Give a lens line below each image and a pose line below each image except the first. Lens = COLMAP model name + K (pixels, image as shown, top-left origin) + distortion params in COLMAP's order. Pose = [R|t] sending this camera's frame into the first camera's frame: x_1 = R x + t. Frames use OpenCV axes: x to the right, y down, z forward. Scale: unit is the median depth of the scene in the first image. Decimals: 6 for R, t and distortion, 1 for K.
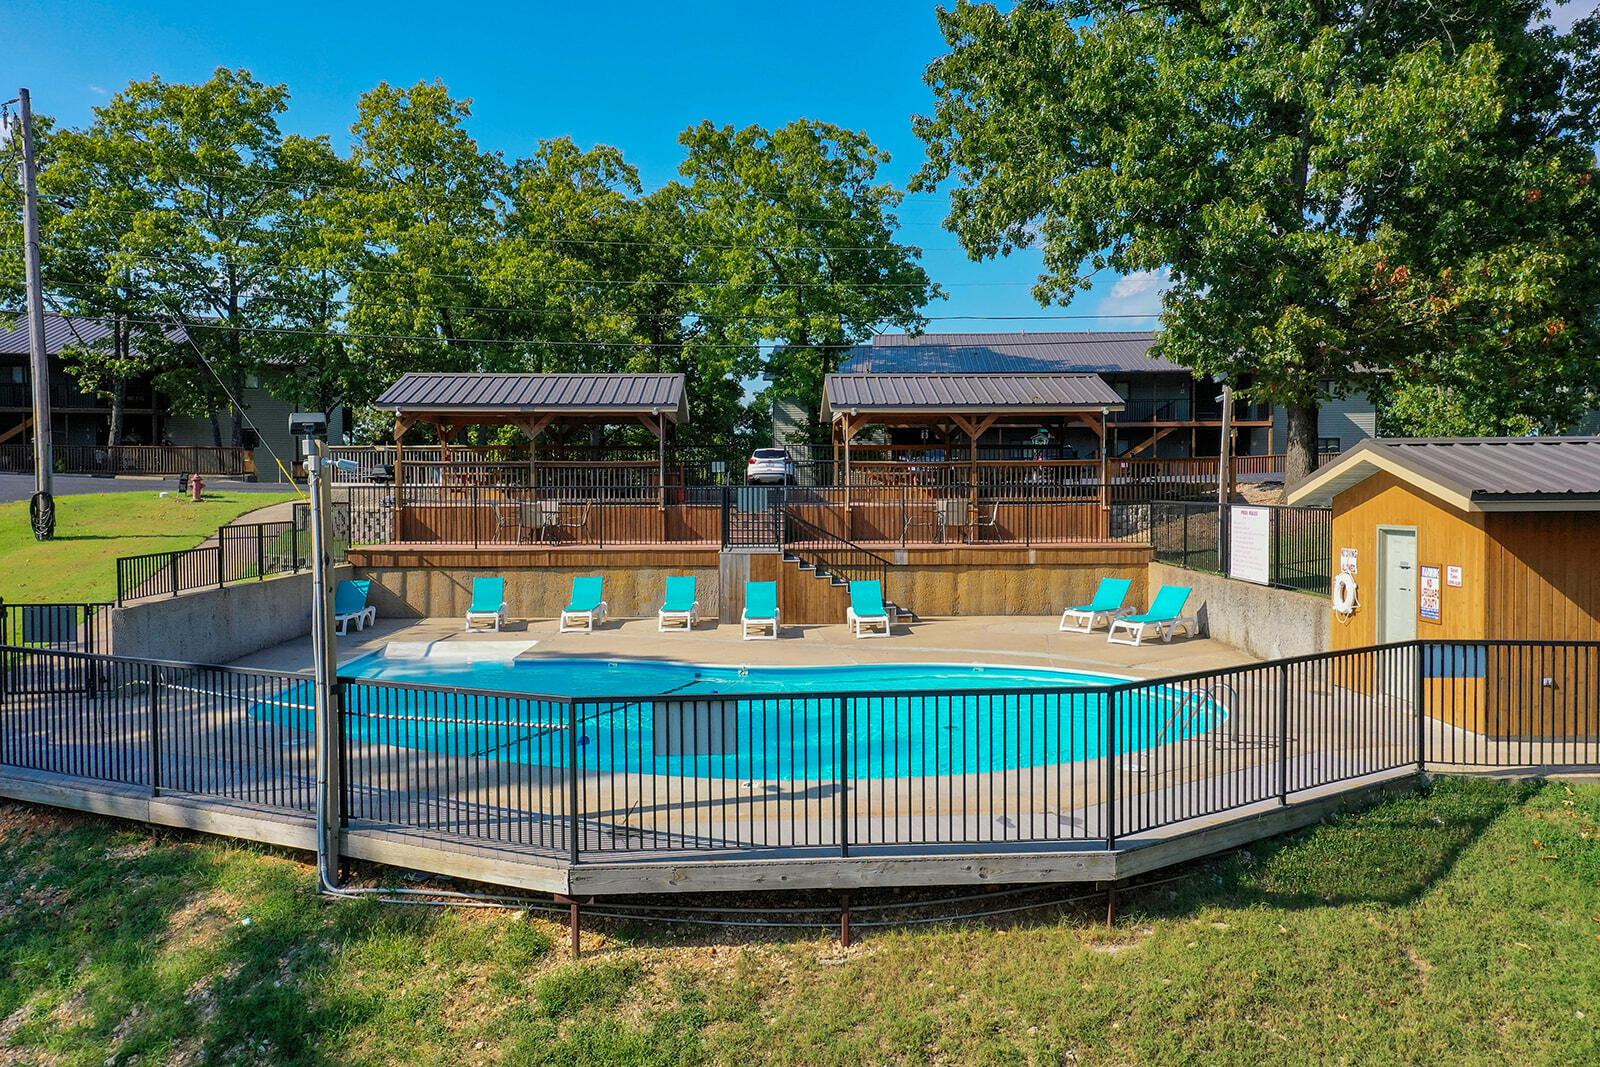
lens RADIAL K [[1302.9, 0, 798.3], [0, 1302.9, 544.2], [0, 0, 1]] dist [0.030462, 0.005095]
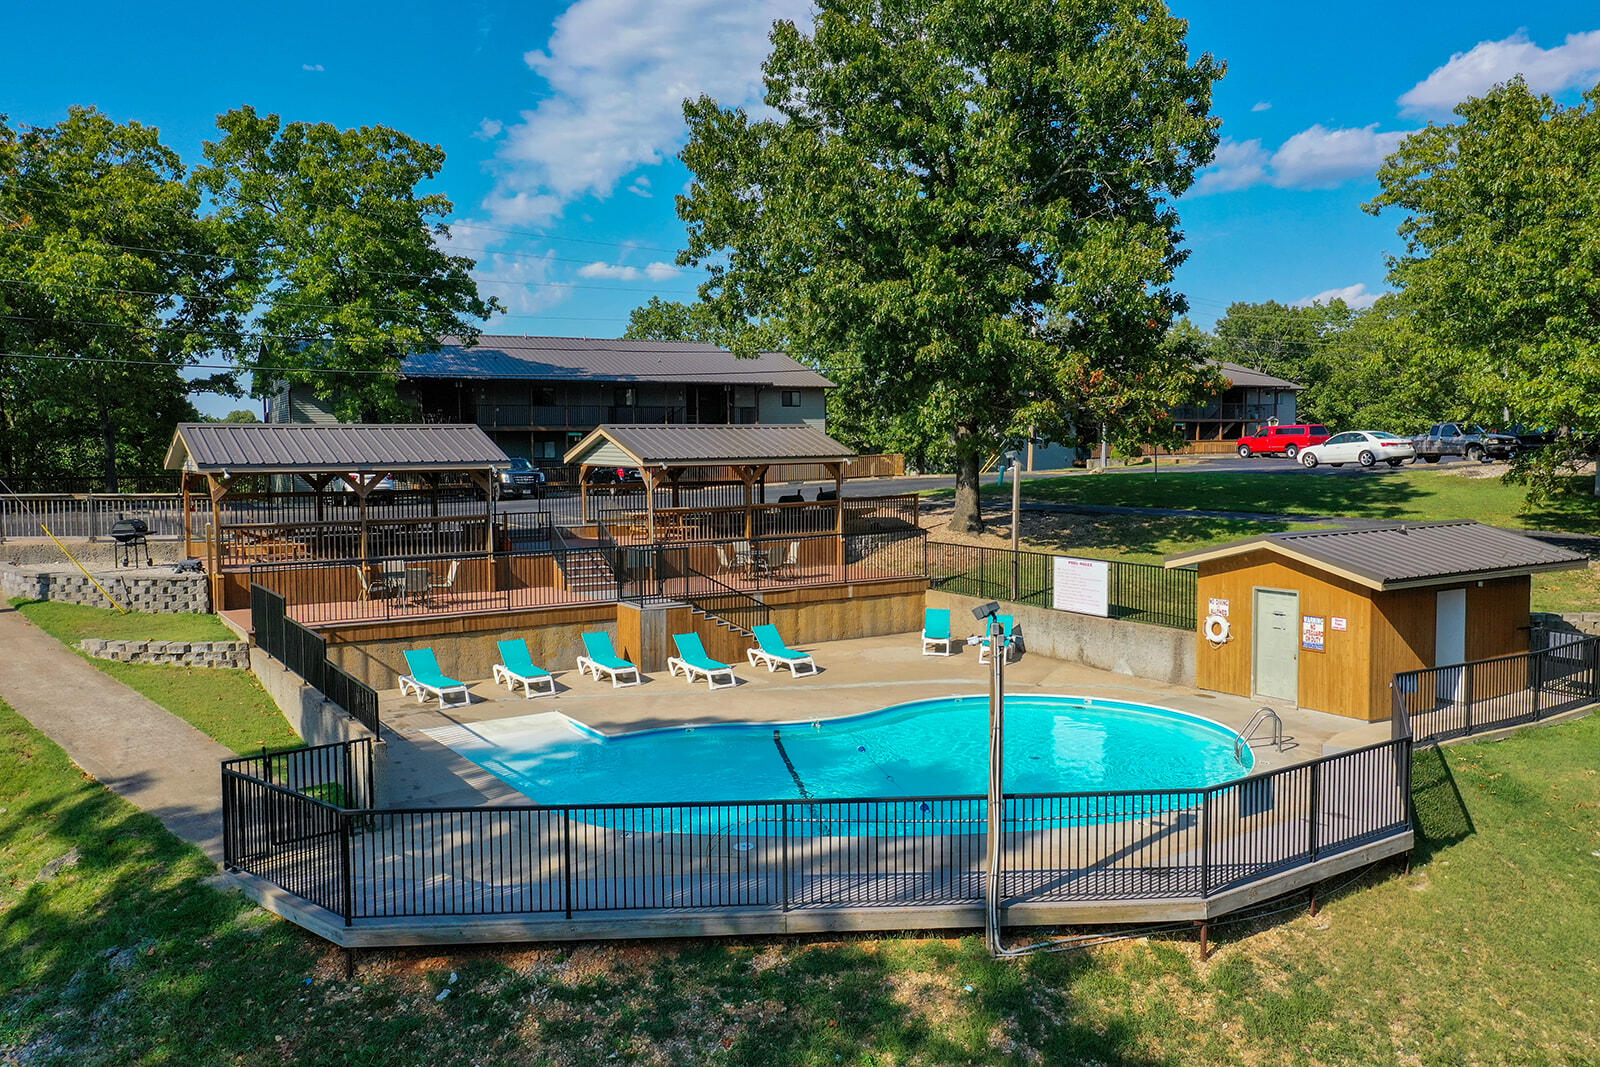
lens RADIAL K [[1302.9, 0, 798.1], [0, 1302.9, 523.8], [0, 0, 1]] dist [0.030462, 0.005095]
pose [[0.841348, -0.037555, 0.539187, -0.519642], [0.025453, 0.999229, 0.029879, -0.091975], [-0.539893, -0.011415, 0.841656, -0.002789]]
